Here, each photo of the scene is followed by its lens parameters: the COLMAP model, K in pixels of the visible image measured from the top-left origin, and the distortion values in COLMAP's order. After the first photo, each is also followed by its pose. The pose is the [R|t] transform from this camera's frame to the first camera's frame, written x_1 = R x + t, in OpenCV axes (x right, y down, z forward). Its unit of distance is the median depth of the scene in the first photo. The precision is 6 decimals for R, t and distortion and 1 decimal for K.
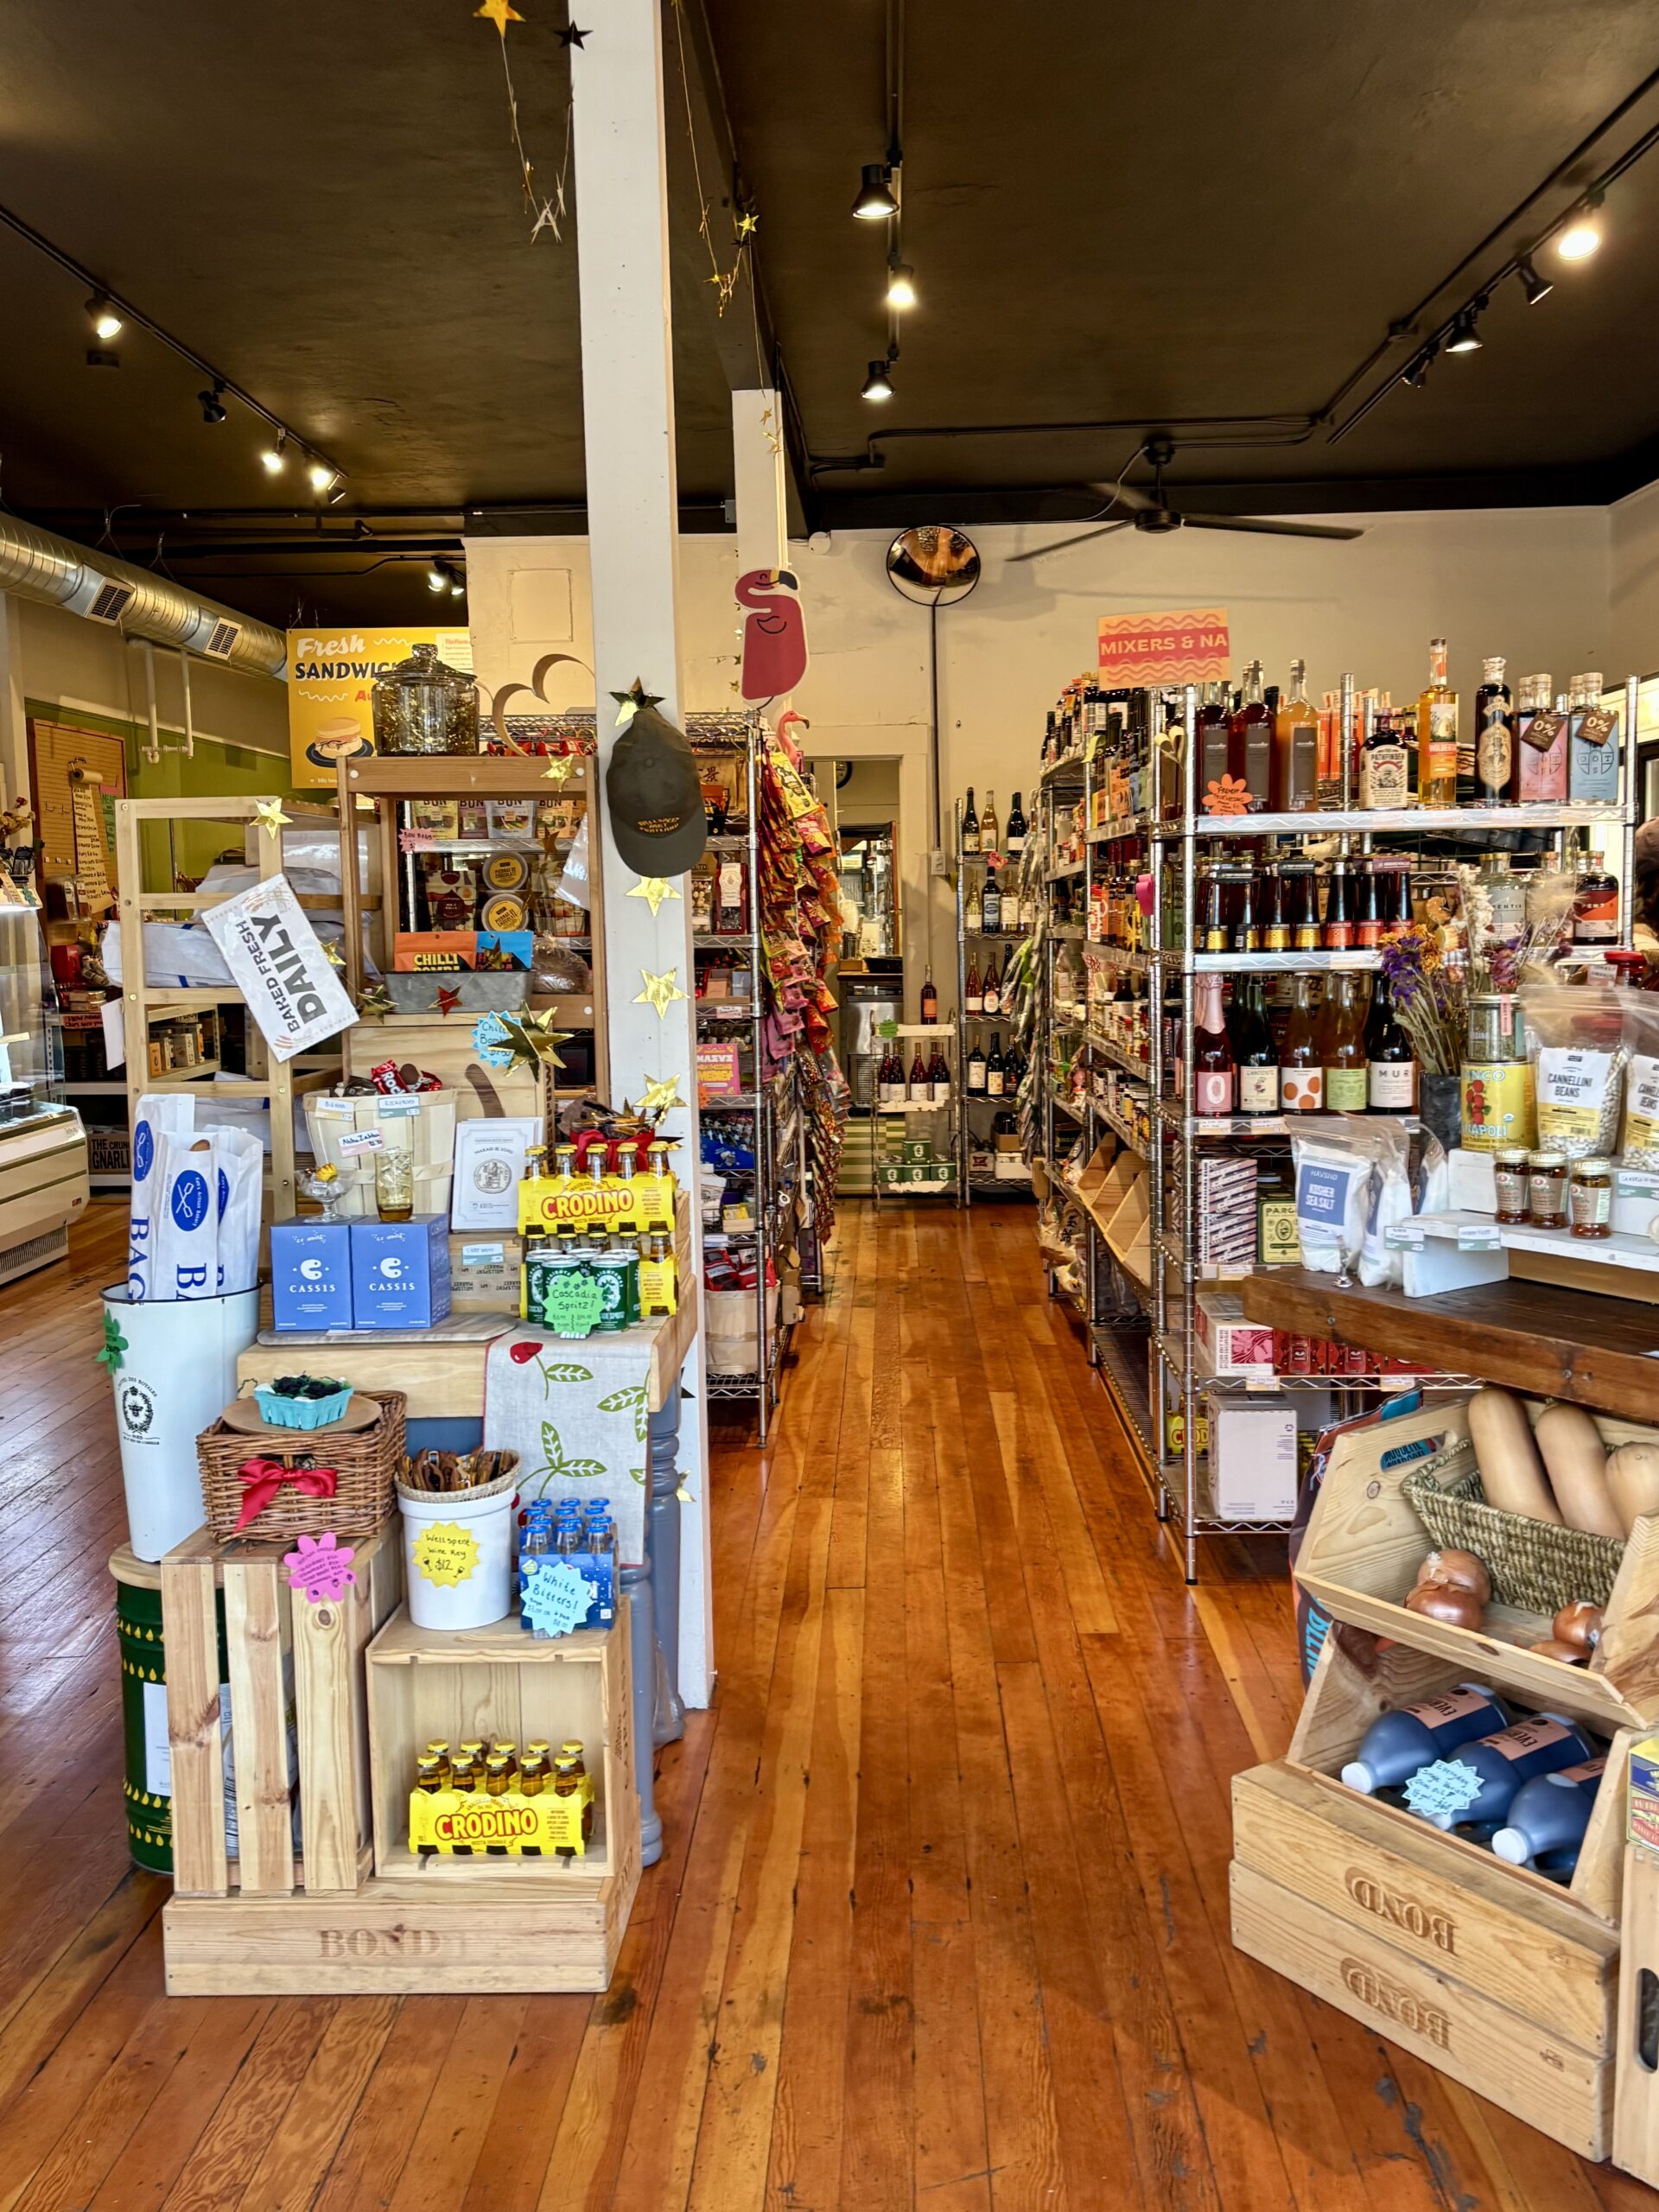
lens RADIAL K [[2075.7, 0, 828.1], [0, 2075.7, 1105.3], [0, 0, 1]] dist [0.014703, 0.000000]
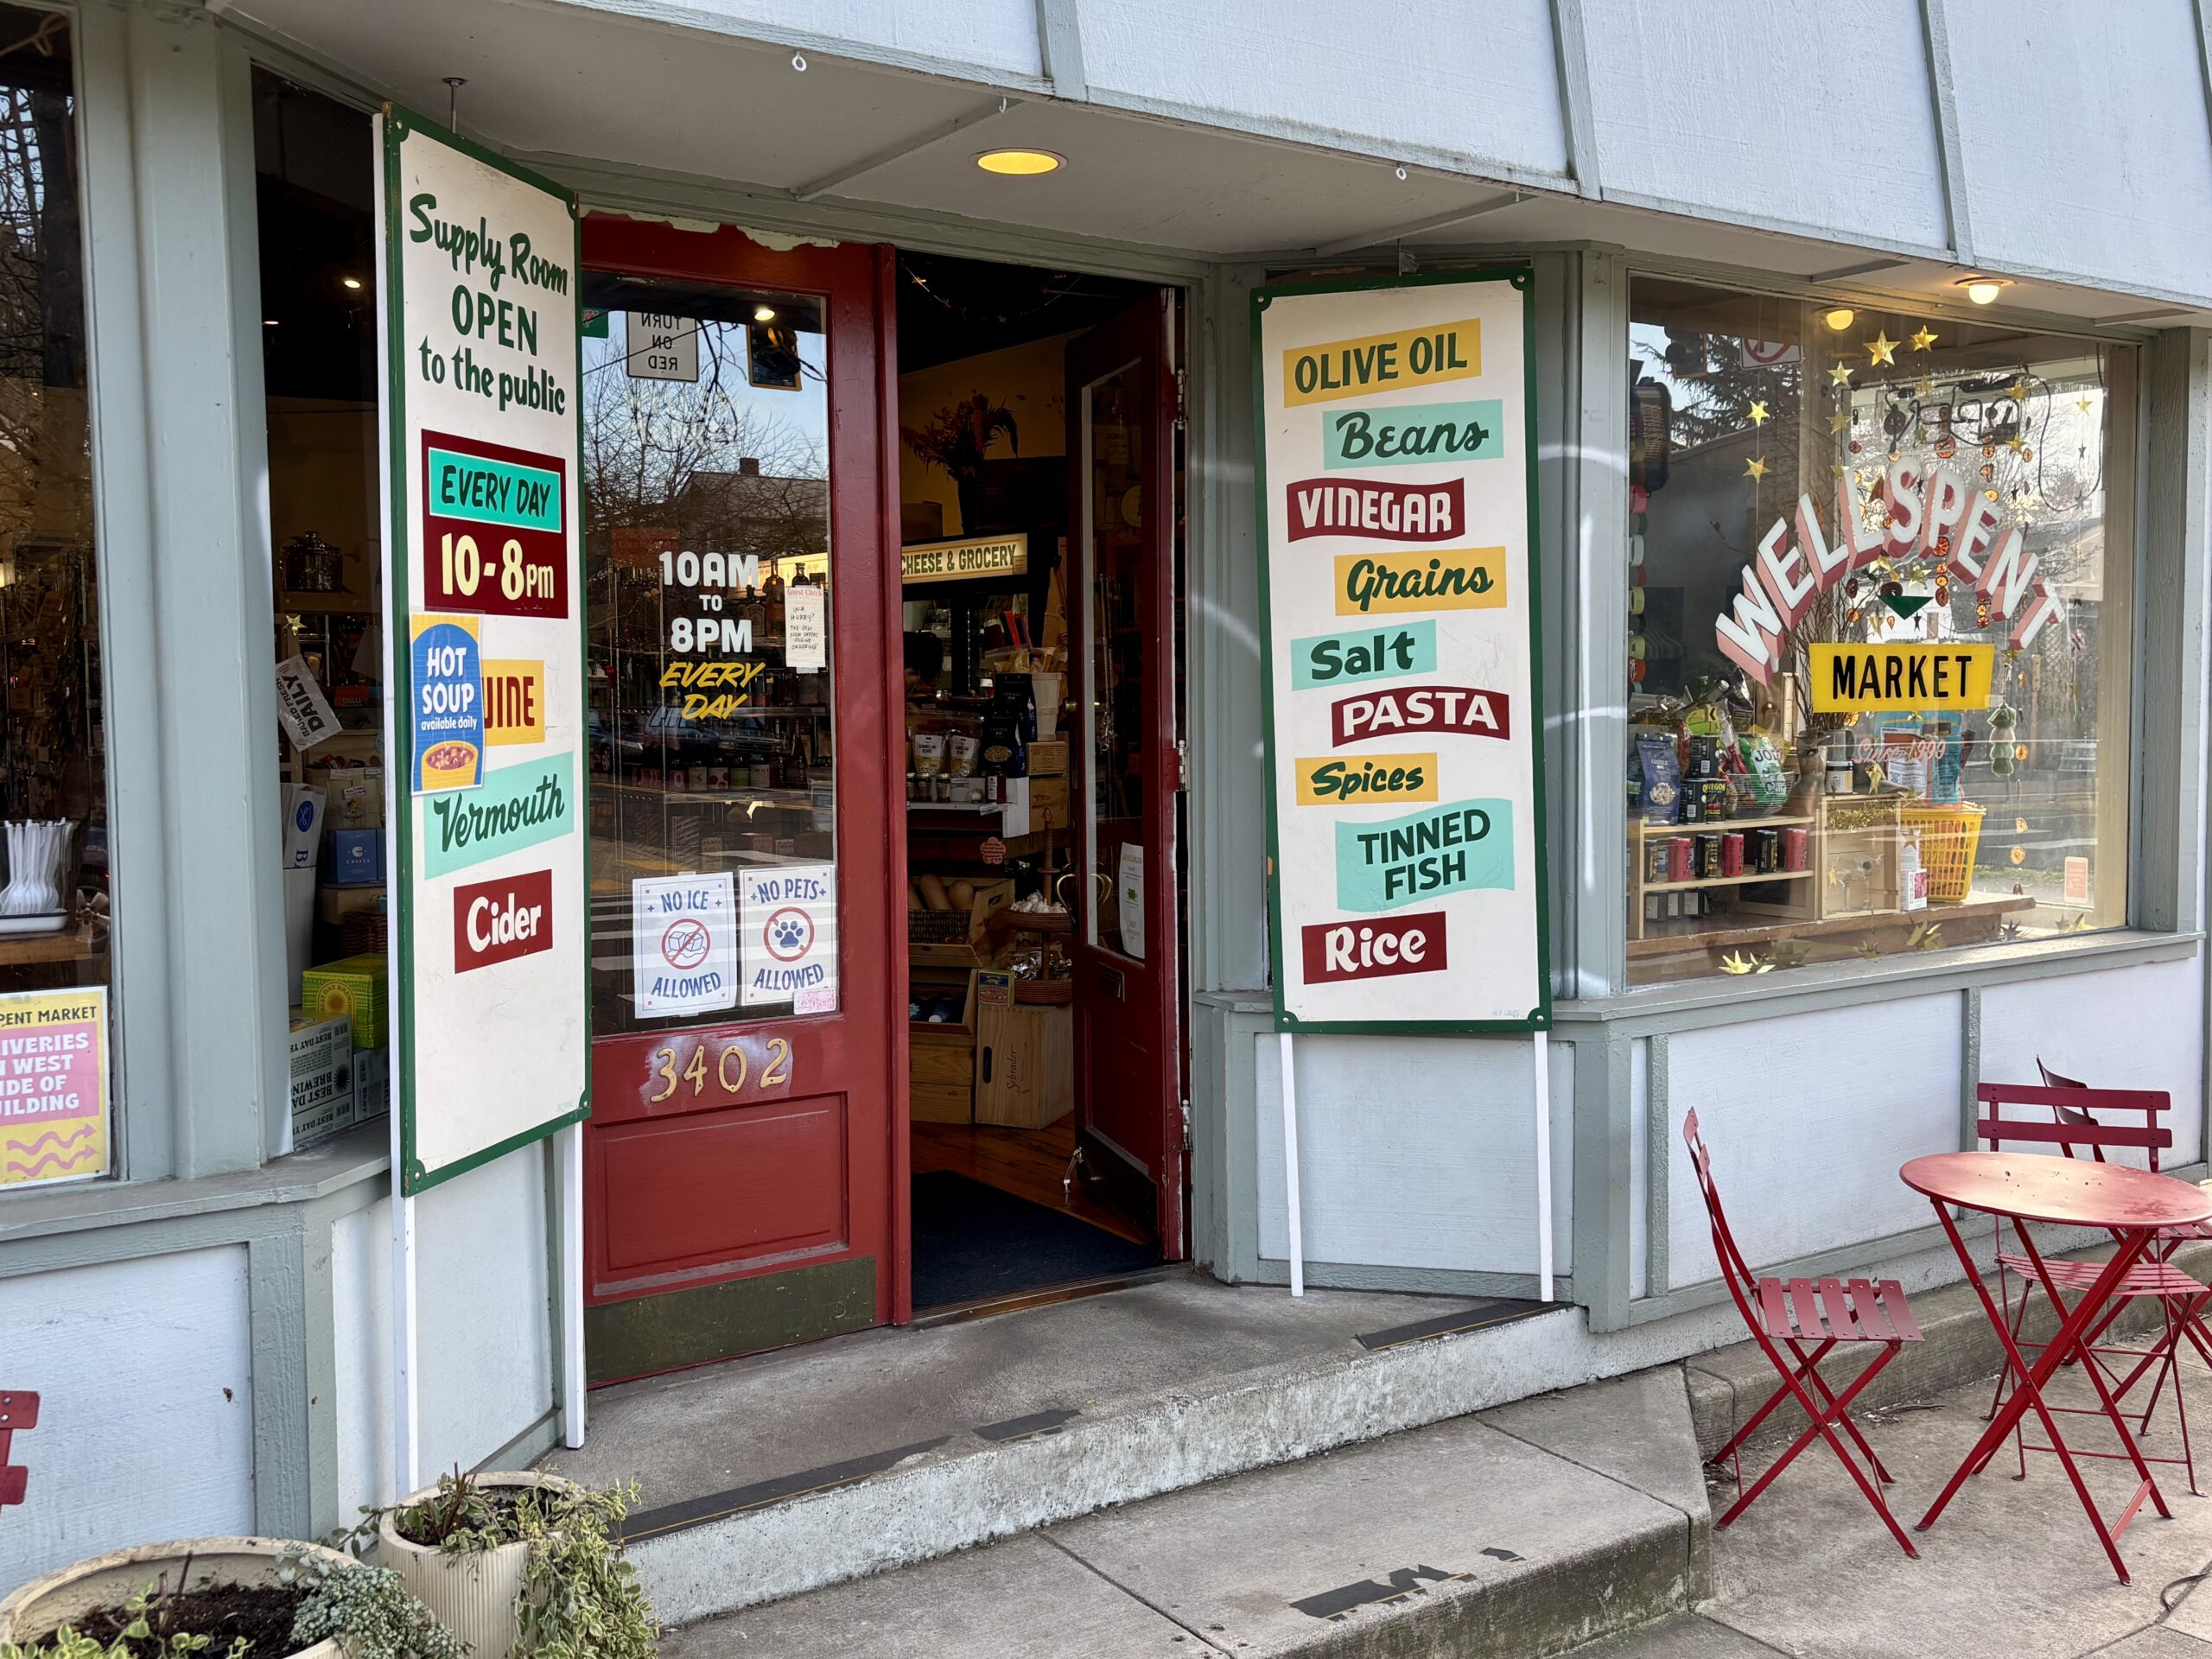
lens RADIAL K [[2075.7, 0, 1104.9], [0, 2075.7, 825.2], [0, 0, 1]] dist [0.014703, 0.000000]
pose [[0.805224, -0.021825, 0.592568, -0.807499], [0.046441, 0.998574, -0.026328, 0.131954], [-0.591149, 0.048719, 0.805090, -0.982542]]
